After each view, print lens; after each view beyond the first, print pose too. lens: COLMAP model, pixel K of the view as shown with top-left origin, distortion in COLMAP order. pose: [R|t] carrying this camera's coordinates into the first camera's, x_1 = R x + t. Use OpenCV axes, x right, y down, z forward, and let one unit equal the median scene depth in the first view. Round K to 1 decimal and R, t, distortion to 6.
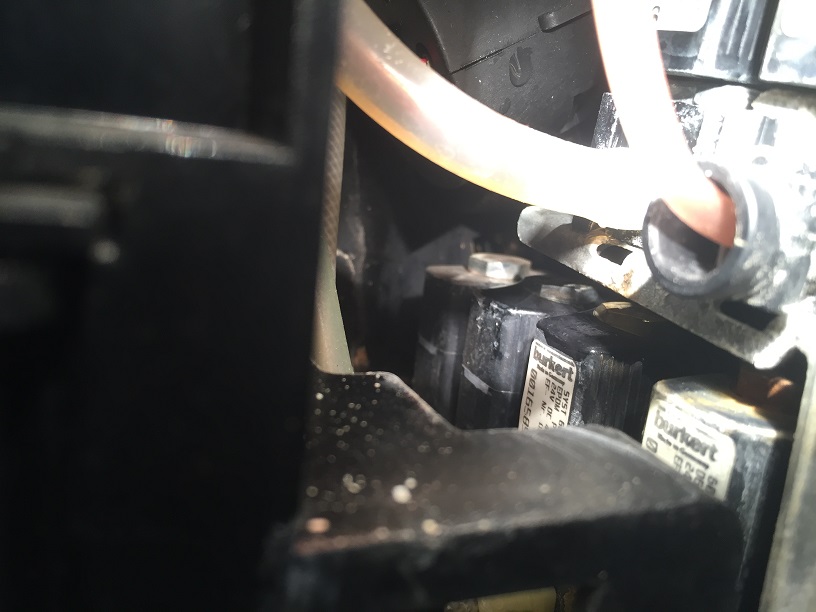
lens RADIAL K [[696.7, 0, 410.0], [0, 696.7, 310.4], [0, 0, 1]] dist [0.026810, -0.036744]
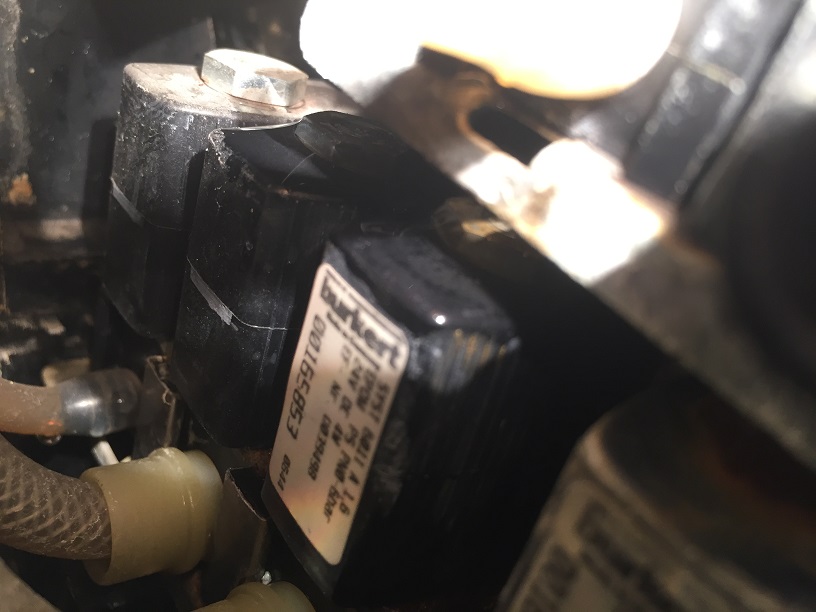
lens RADIAL K [[696.7, 0, 408.9], [0, 696.7, 303.0], [0, 0, 1]] dist [0.026810, -0.036744]
pose [[0.934591, -0.007800, 0.355638, 0.053806], [-0.103853, 0.950221, 0.293759, -0.101056], [-0.340227, -0.311478, 0.887258, 0.541071]]
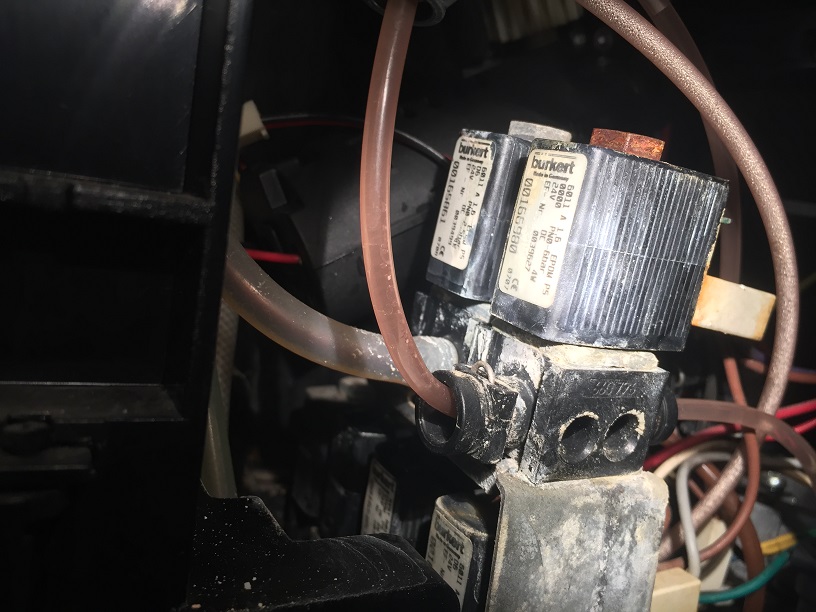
lens RADIAL K [[696.7, 0, 409.9], [0, 696.7, 309.0], [0, 0, 1]] dist [0.026810, -0.036744]
pose [[0.993380, 0.016600, 0.113670, 0.096811], [-0.006989, 0.996405, -0.084432, -0.149439], [-0.114663, 0.083078, 0.989924, -0.440508]]
